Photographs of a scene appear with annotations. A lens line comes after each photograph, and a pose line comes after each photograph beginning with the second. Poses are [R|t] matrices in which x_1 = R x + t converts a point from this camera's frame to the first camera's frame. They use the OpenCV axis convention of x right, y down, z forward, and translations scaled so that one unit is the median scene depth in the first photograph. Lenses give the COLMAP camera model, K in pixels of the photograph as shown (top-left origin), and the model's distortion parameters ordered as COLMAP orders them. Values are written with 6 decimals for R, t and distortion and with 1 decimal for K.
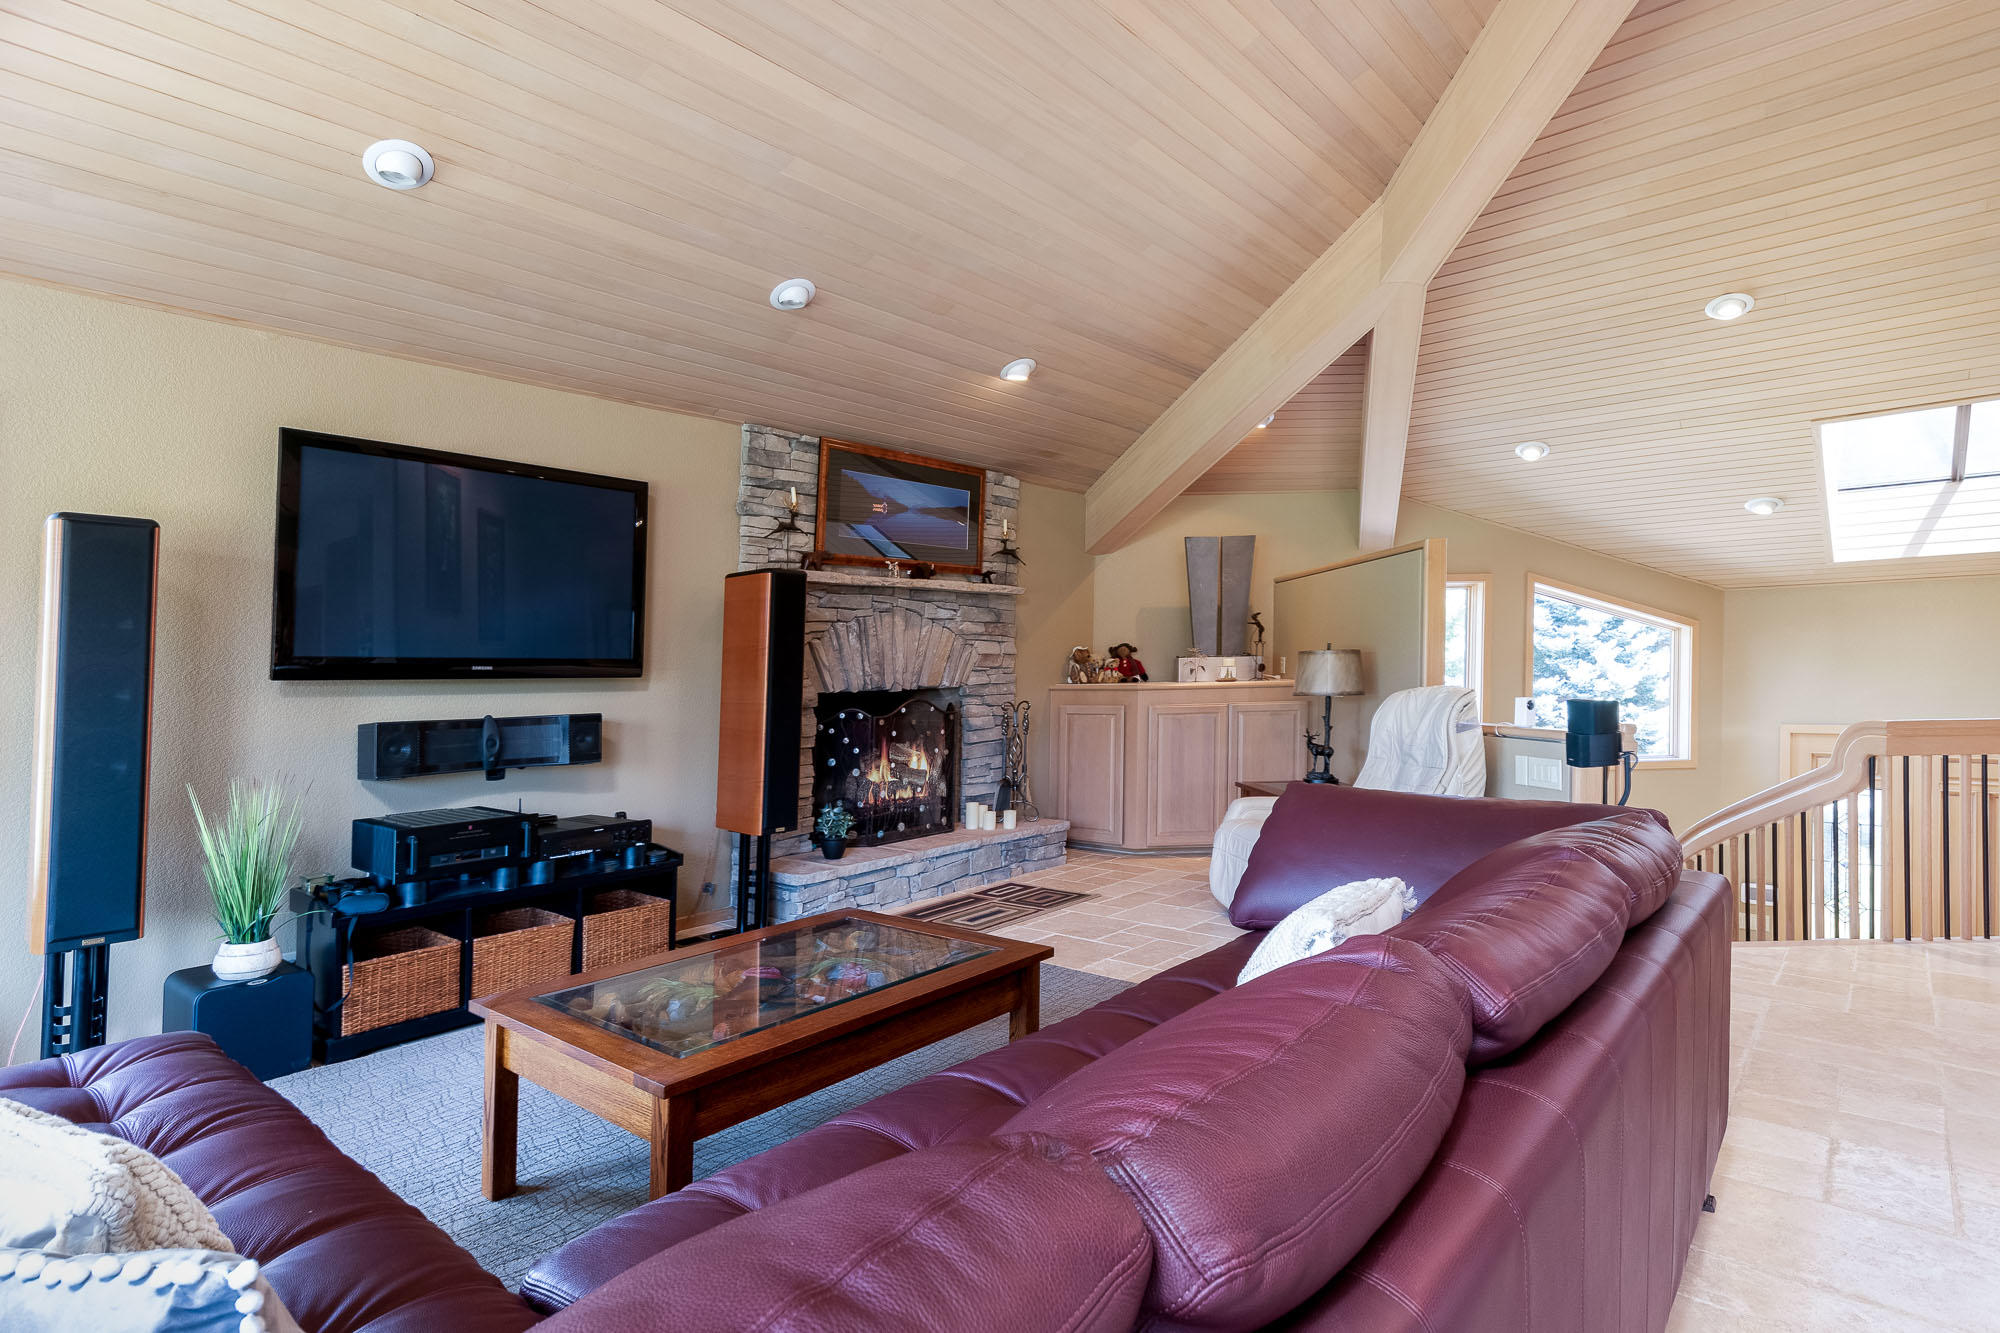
lens RADIAL K [[1036.7, 0, 1000.0], [0, 1036.7, 666.5], [0, 0, 1]] dist [-0.000507, -0.000292]
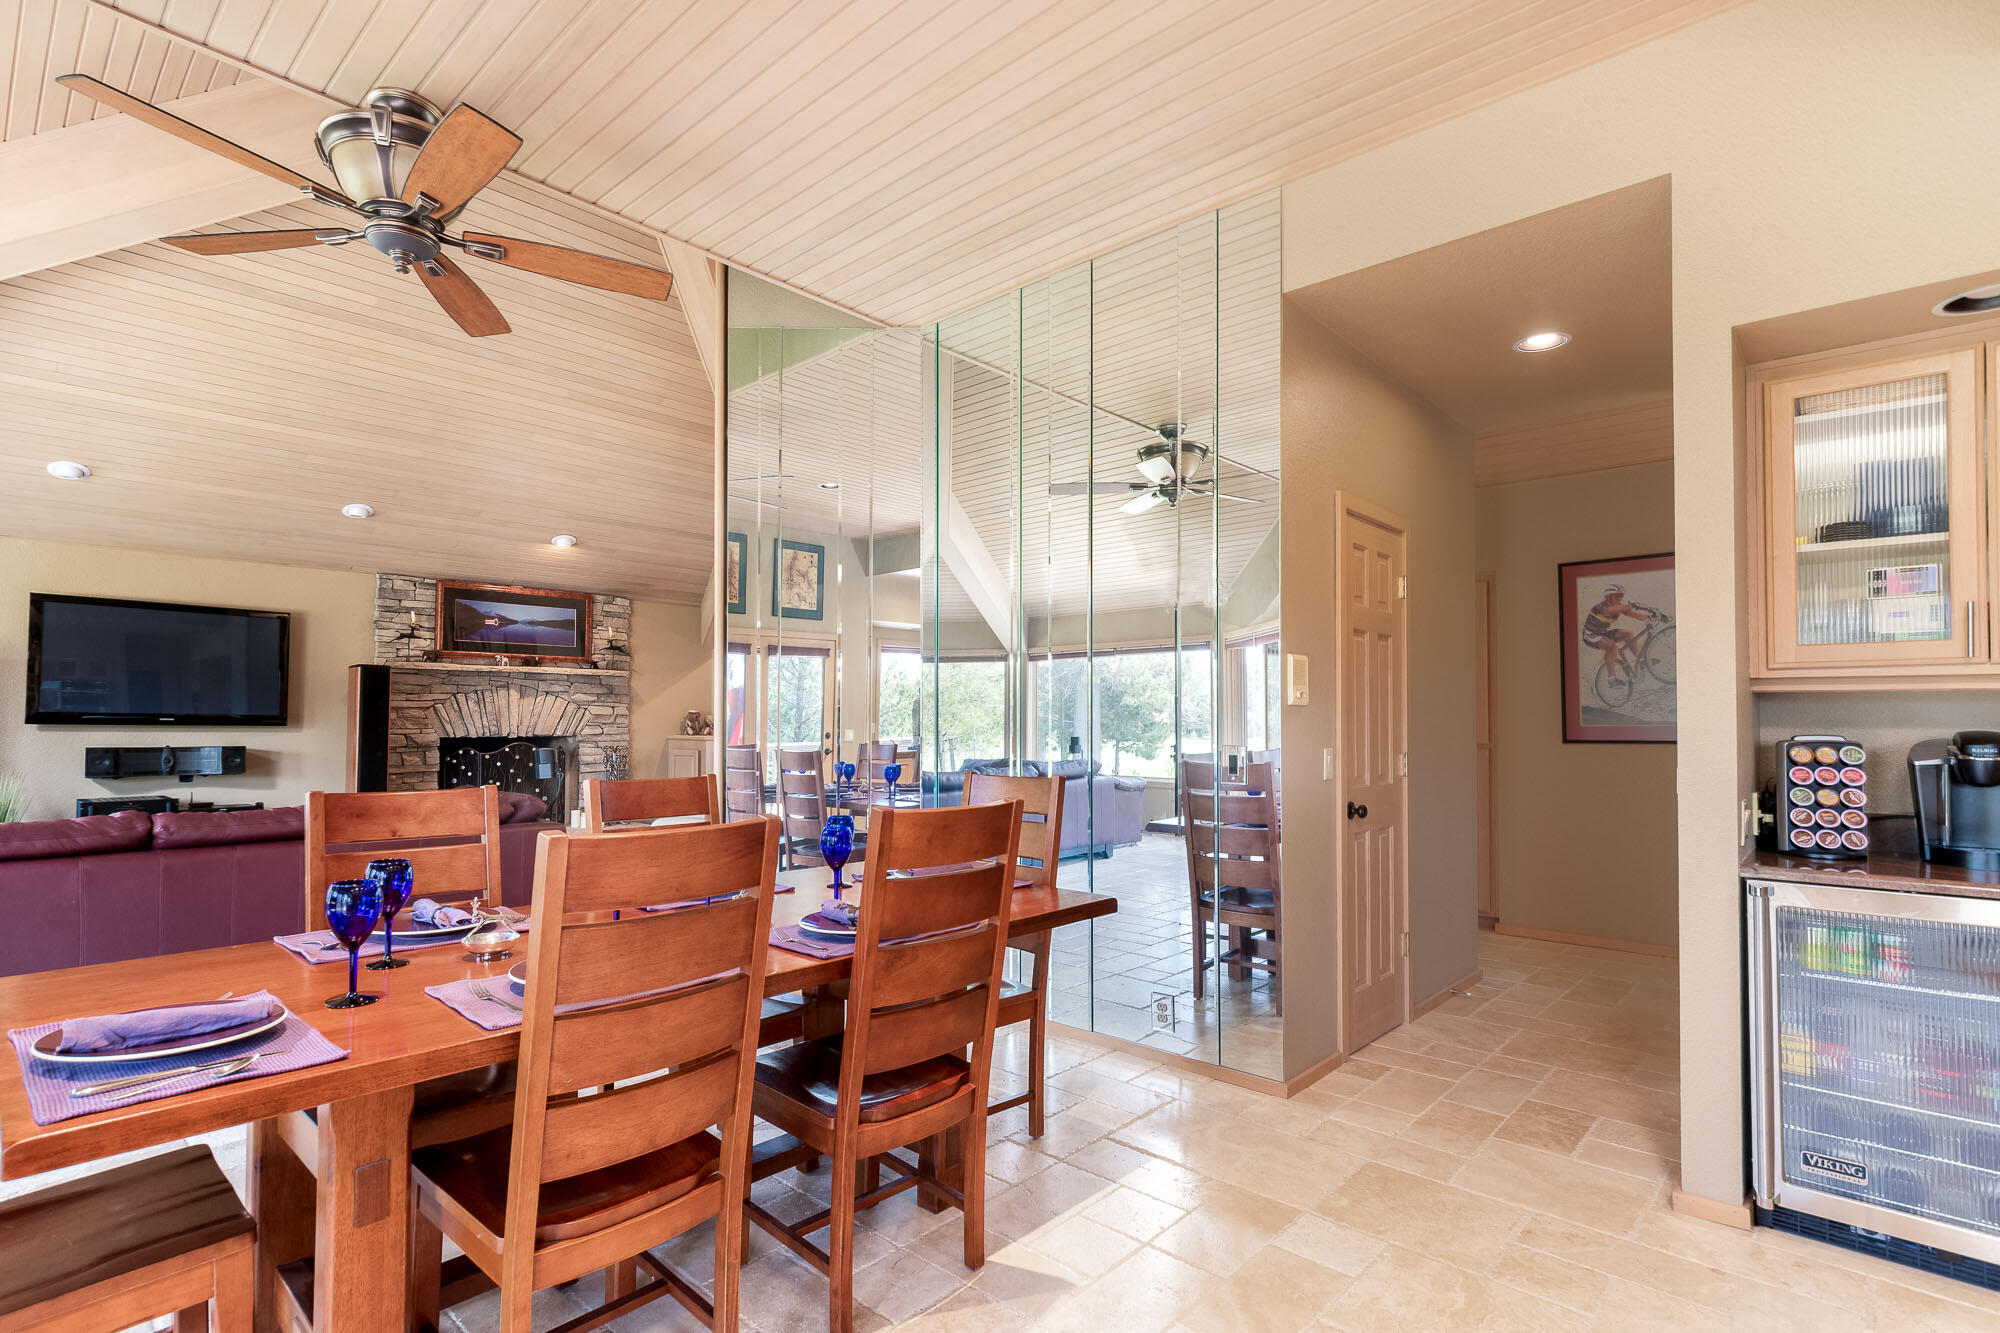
lens RADIAL K [[969.4, 0, 1025.3], [0, 969.4, 722.9], [0, 0, 1]] dist [0.000849, 0.000151]
pose [[0.999491, 0.028507, -0.014288, 0.791946], [-0.028370, 0.999551, 0.009663, -0.039066], [0.014557, -0.009253, 0.999851, -0.519085]]
